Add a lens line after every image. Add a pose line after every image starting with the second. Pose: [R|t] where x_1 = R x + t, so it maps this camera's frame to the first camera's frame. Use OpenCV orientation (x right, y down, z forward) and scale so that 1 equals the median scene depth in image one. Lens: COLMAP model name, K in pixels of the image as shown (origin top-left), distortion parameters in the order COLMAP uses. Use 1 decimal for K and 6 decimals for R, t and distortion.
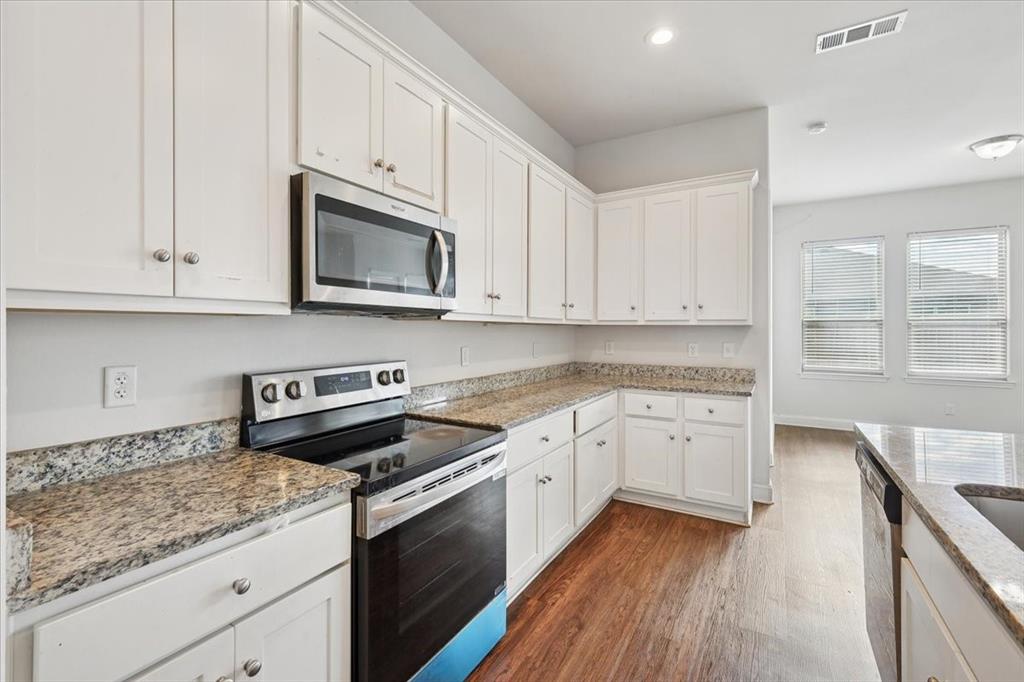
lens RADIAL K [[451.0, 0, 509.3], [0, 451.0, 330.3], [0, 0, 1]] dist [0.005104, 0.000186]
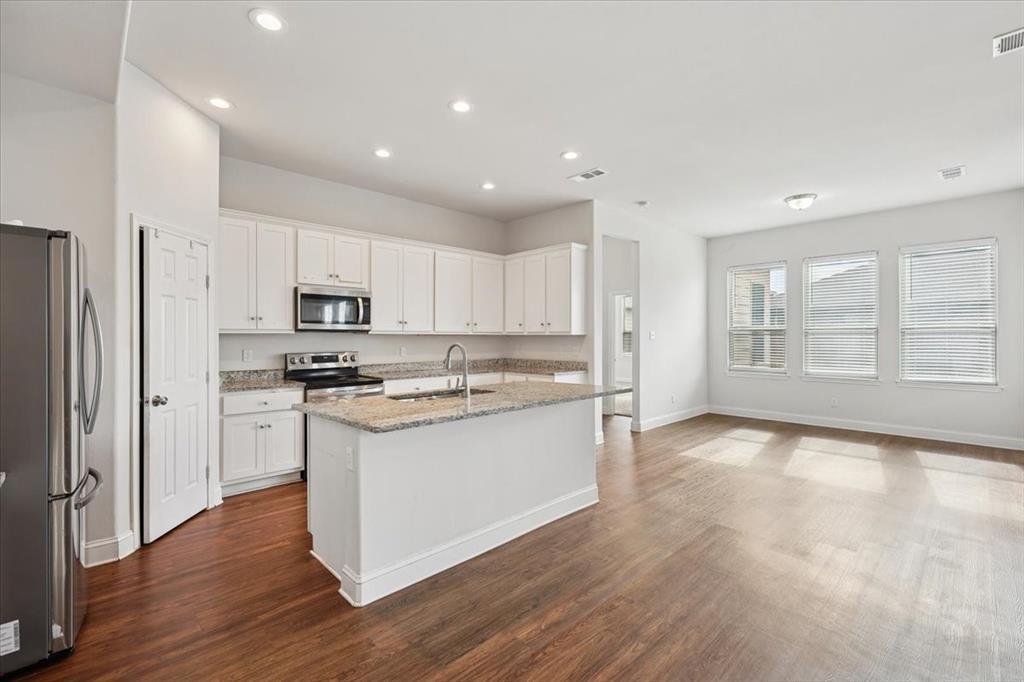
lens RADIAL K [[446.9, 0, 507.5], [0, 446.9, 338.9], [0, 0, 1]] dist [0.002218, 0.000307]
pose [[0.961162, -0.002520, -0.275975, 1.011960], [0.002532, 0.999997, -0.000314, 0.003744], [0.275975, -0.000397, 0.961165, -0.874126]]
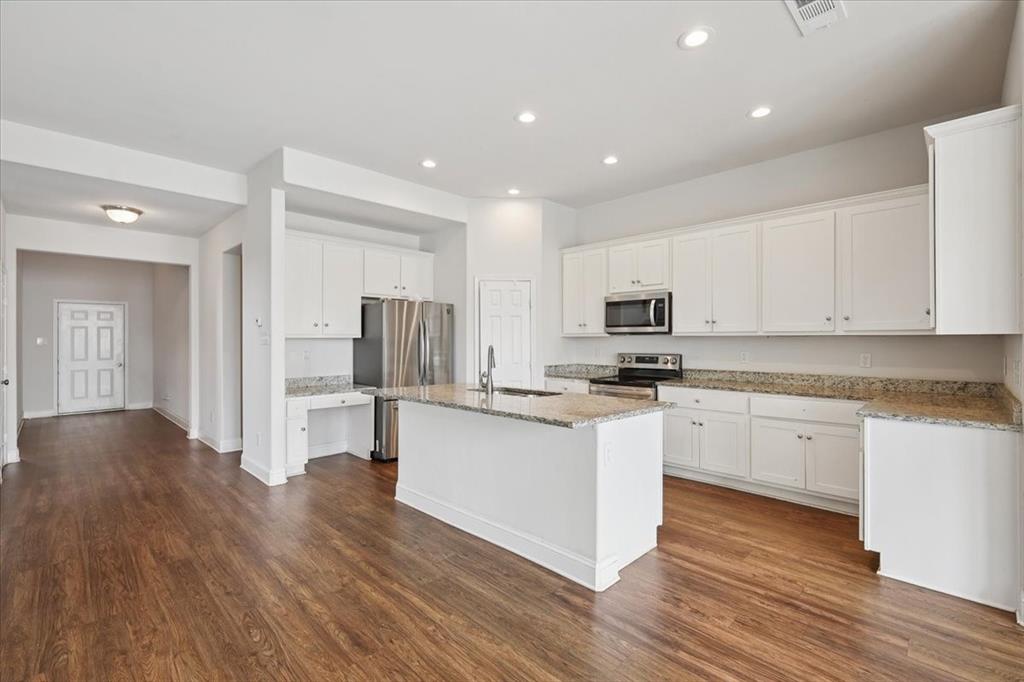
lens RADIAL K [[451.0, 0, 509.3], [0, 451.0, 330.3], [0, 0, 1]] dist [0.005104, 0.000186]
pose [[-0.243647, -0.019071, -0.969676, 1.888633], [-0.001427, 0.999813, -0.019306, -0.006574], [0.969863, -0.003320, -0.243629, 0.661569]]
